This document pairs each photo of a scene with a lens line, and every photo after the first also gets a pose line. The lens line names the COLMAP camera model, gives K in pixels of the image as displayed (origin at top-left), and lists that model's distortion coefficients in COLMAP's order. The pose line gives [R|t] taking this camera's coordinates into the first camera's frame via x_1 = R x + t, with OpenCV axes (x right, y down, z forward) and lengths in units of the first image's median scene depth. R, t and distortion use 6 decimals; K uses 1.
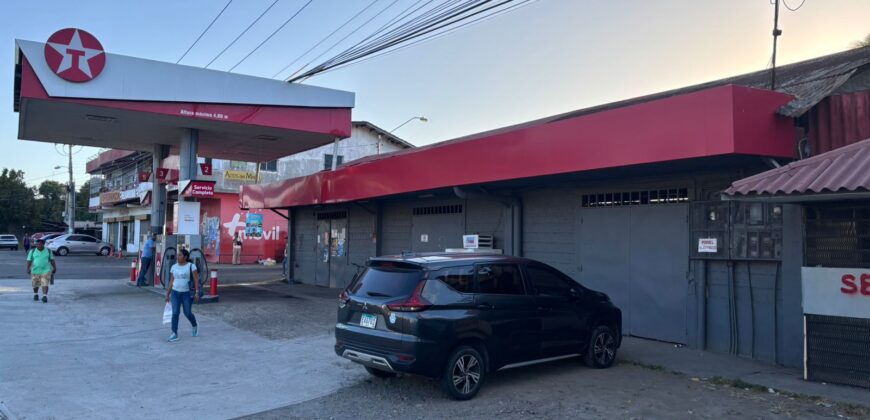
lens RADIAL K [[666.8, 0, 435.0], [0, 666.8, 210.0], [0, 0, 1]] dist [0.051315, -0.072374]
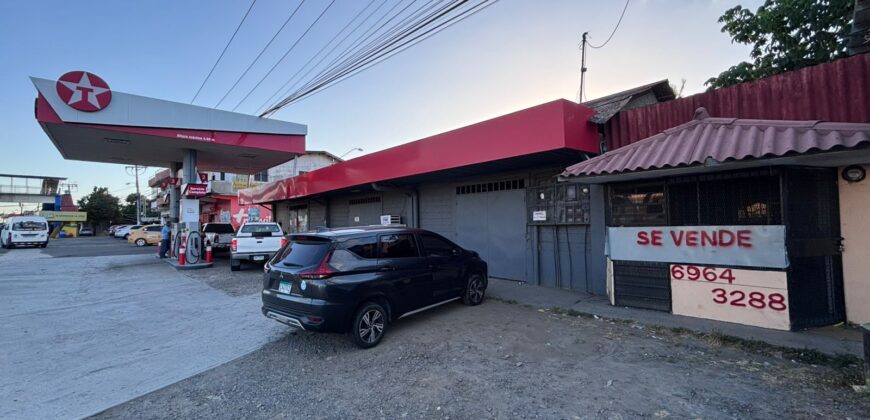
lens RADIAL K [[362.7, 0, 433.3], [0, 362.7, 209.6], [0, 0, 1]] dist [0.005525, -0.000107]
pose [[0.986293, -0.029275, 0.162389, 0.043492], [0.027003, 0.999504, 0.016186, 0.021065], [-0.162782, -0.011579, 0.986594, 0.259877]]
